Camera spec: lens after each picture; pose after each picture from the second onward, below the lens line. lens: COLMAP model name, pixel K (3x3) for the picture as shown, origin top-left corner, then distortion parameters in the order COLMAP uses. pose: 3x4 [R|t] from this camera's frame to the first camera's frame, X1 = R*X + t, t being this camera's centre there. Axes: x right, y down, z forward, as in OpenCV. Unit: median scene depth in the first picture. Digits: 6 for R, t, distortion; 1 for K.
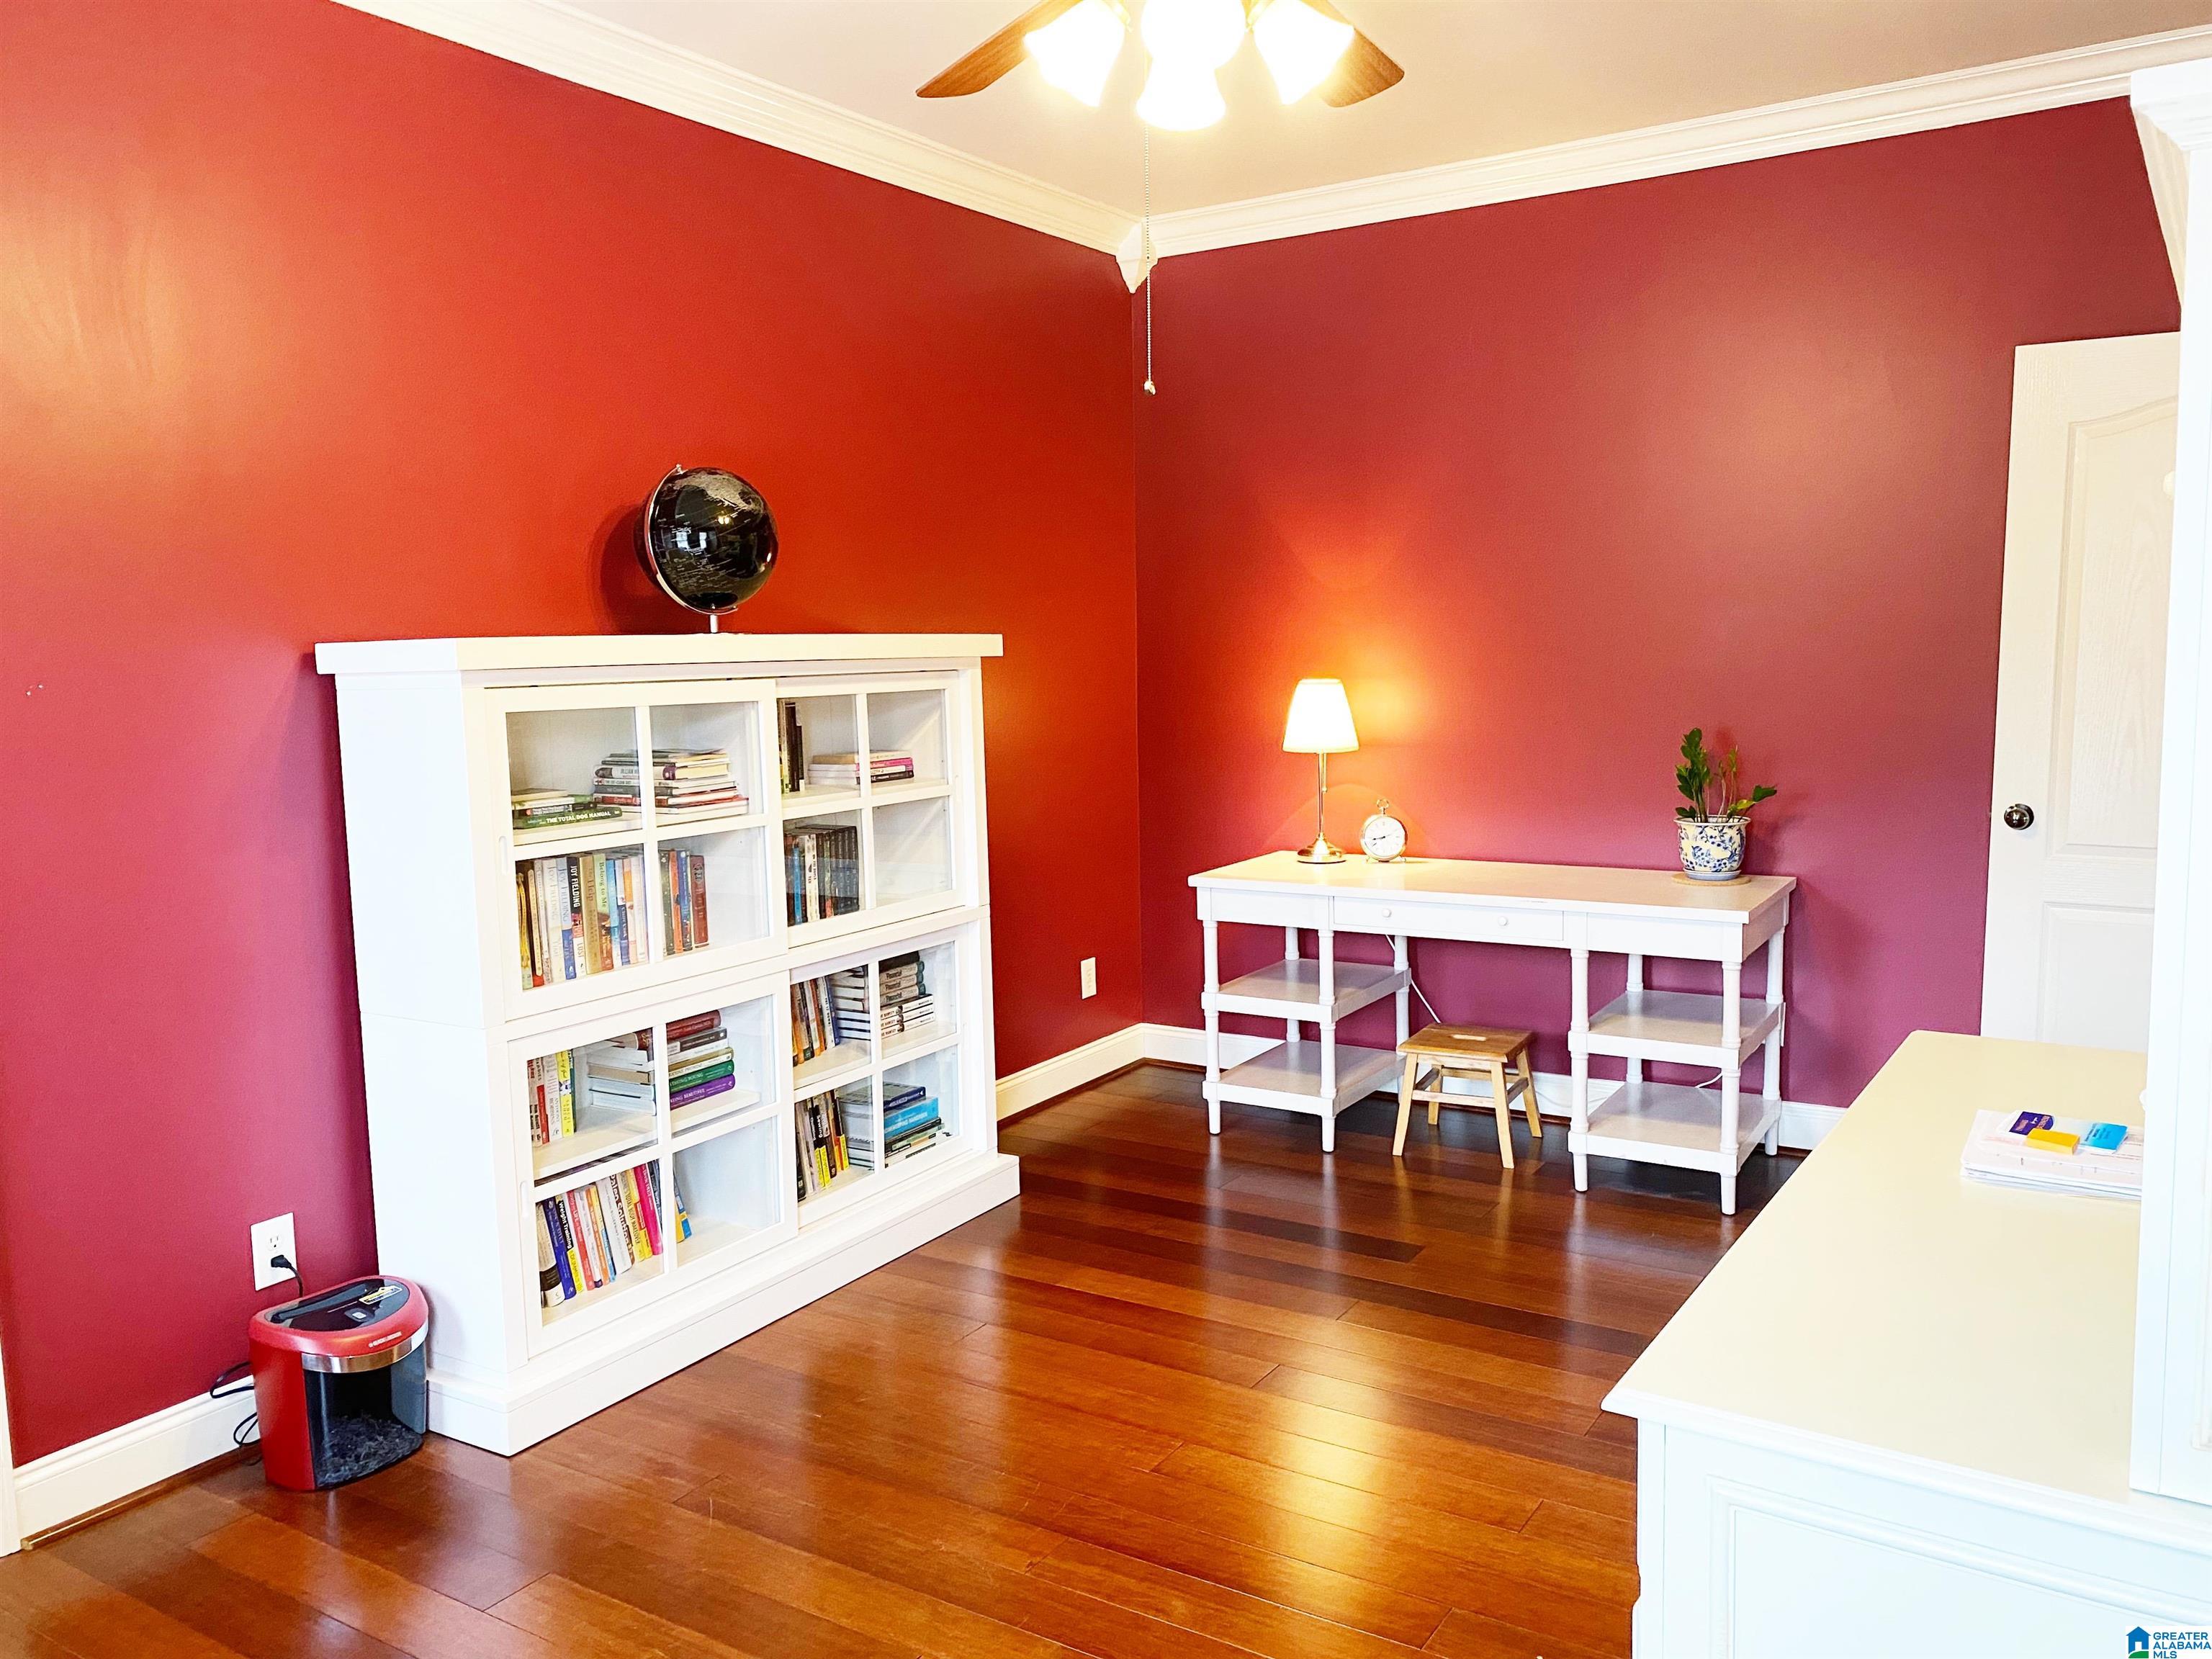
lens RADIAL K [[1716.6, 0, 1106.0], [0, 1716.6, 829.5], [0, 0, 1]] dist [0.065001, -0.008265]
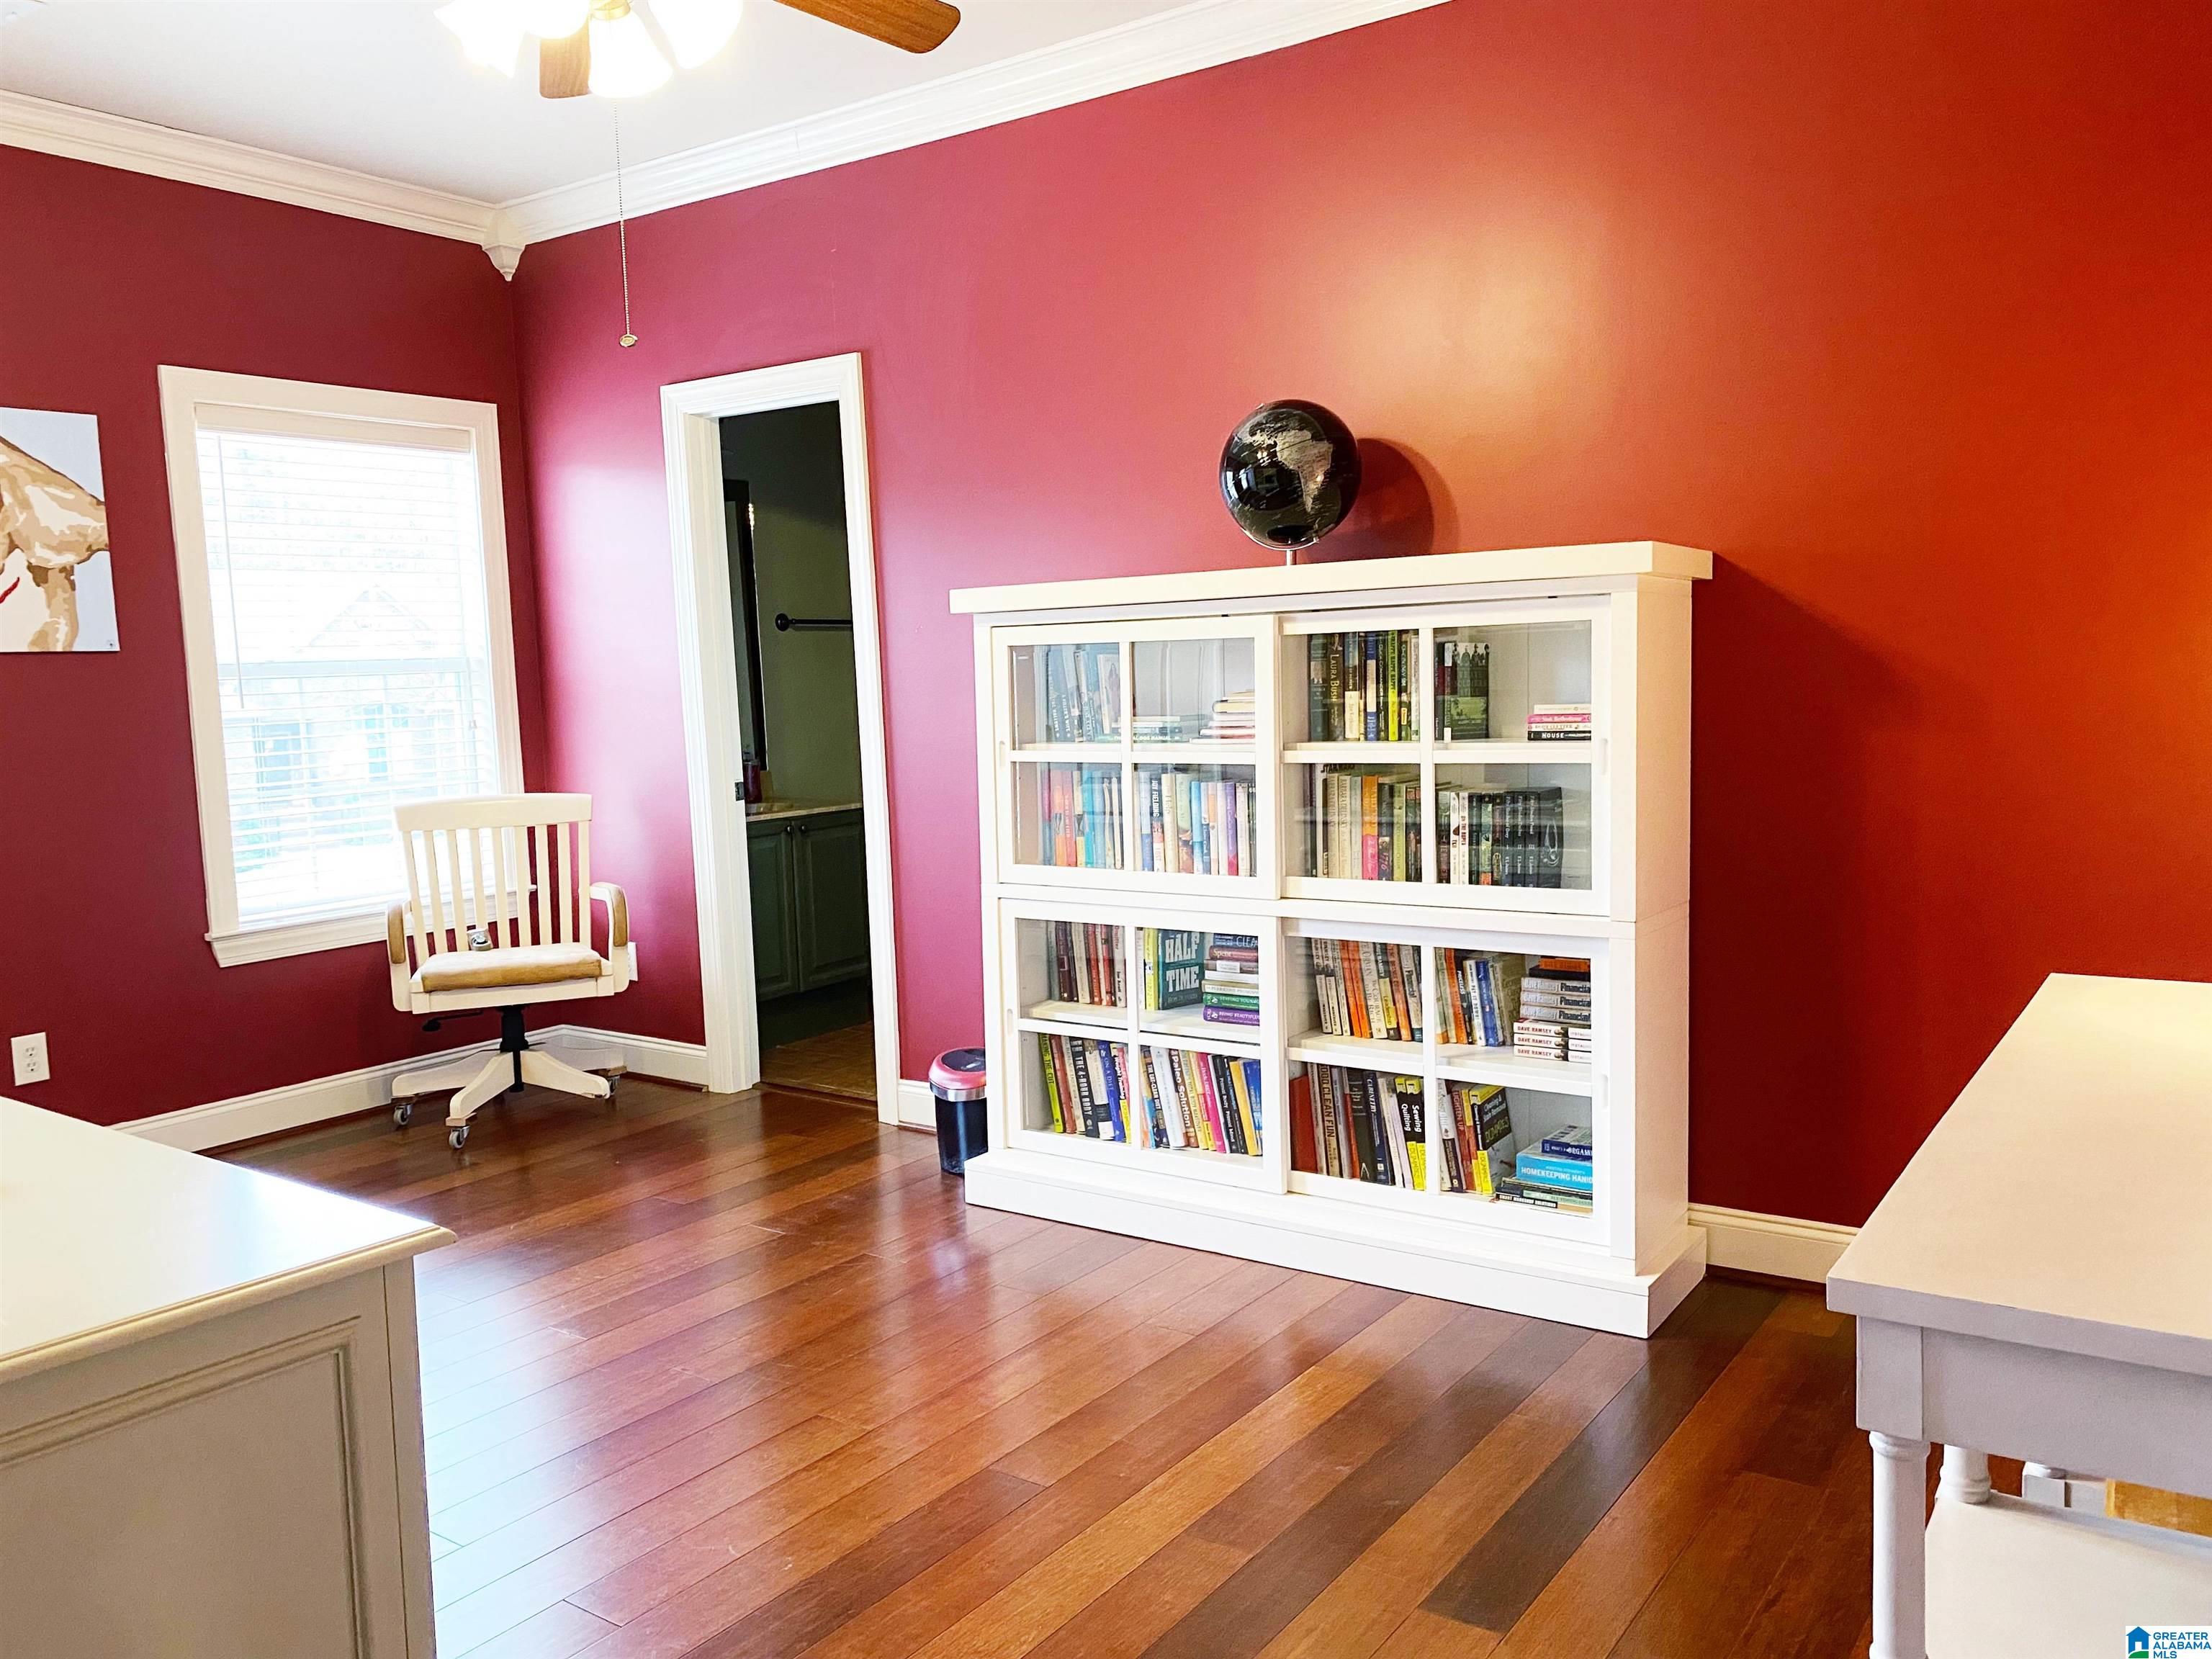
lens RADIAL K [[1716.6, 0, 1106.0], [0, 1716.6, 829.5], [0, 0, 1]] dist [0.065001, -0.008265]
pose [[-0.029011, 0.124341, -0.991815, 0.770605], [-0.081870, 0.988604, 0.126333, -0.081502], [0.996221, 0.084865, -0.018500, 0.927295]]
